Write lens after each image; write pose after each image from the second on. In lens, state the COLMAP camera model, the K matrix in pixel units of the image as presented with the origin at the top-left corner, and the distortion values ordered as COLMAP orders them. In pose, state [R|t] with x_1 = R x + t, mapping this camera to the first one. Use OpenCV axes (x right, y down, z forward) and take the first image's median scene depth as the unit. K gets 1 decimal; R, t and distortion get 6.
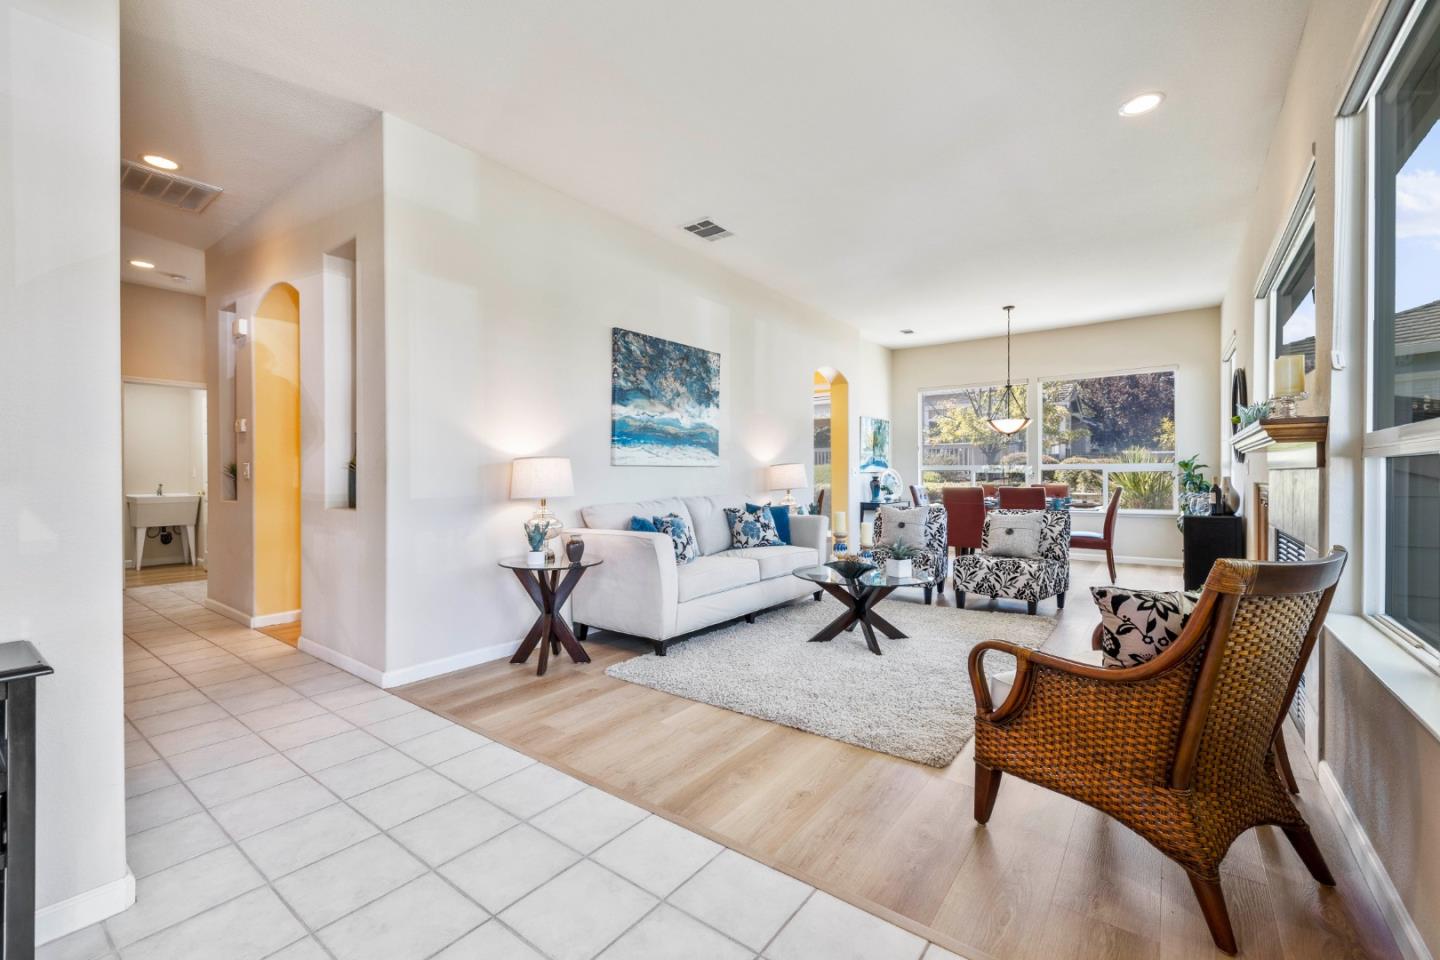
lens RADIAL K [[603.8, 0, 720.0], [0, 603.8, 480.0], [0, 0, 1]] dist [-0.001625, 0.000163]
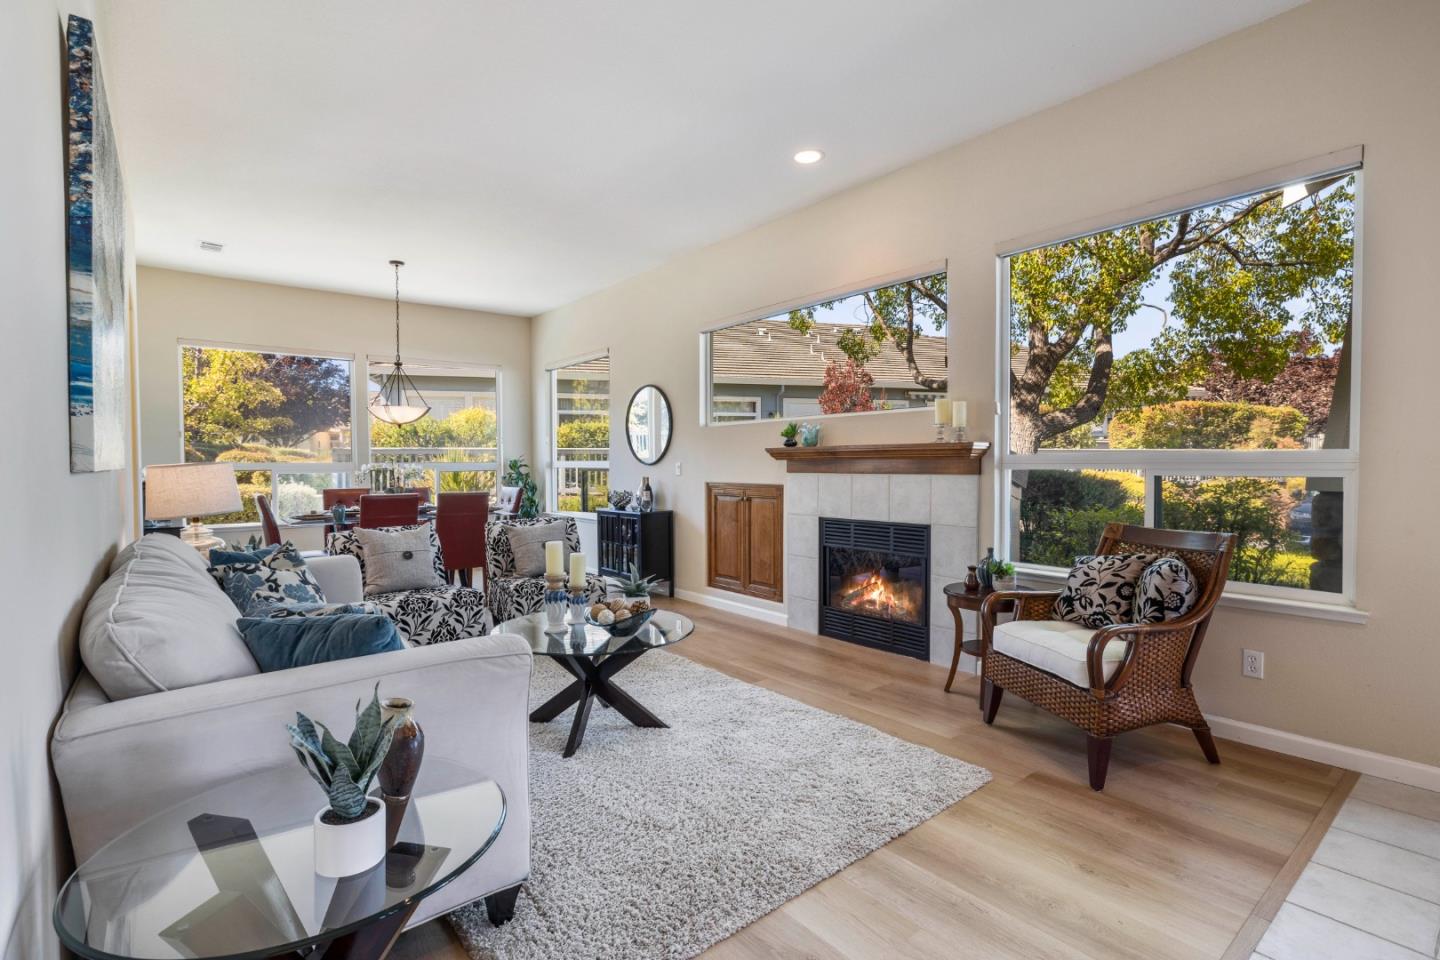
lens RADIAL K [[675.5, 0, 720.0], [0, 675.5, 480.0], [0, 0, 1]] dist [-0.000135, 0.000746]
pose [[0.244738, -0.019304, 0.969397, -0.428241], [0.011745, 0.999787, 0.016944, -0.022354], [-0.969518, 0.007239, 0.244913, 0.604286]]
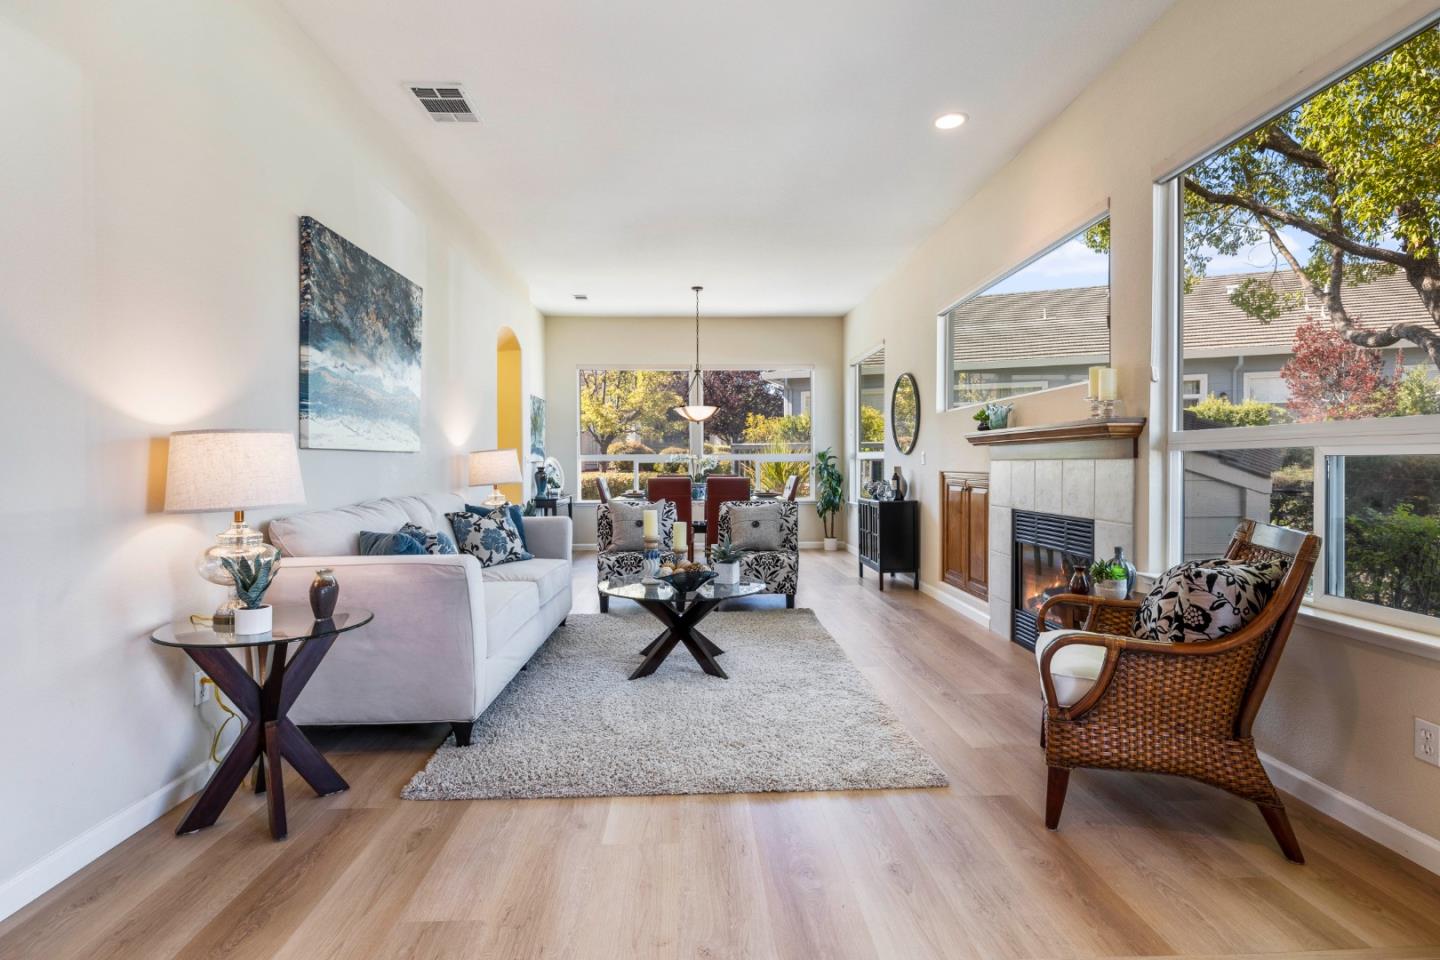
lens RADIAL K [[694.4, 0, 721.2], [0, 694.4, 472.2], [0, 0, 1]] dist [-0.000795, 0.000589]
pose [[0.773735, -0.006398, 0.633477, -0.291230], [0.005417, 0.999979, 0.003483, -0.000778], [-0.633486, 0.000736, 0.773754, 0.211040]]
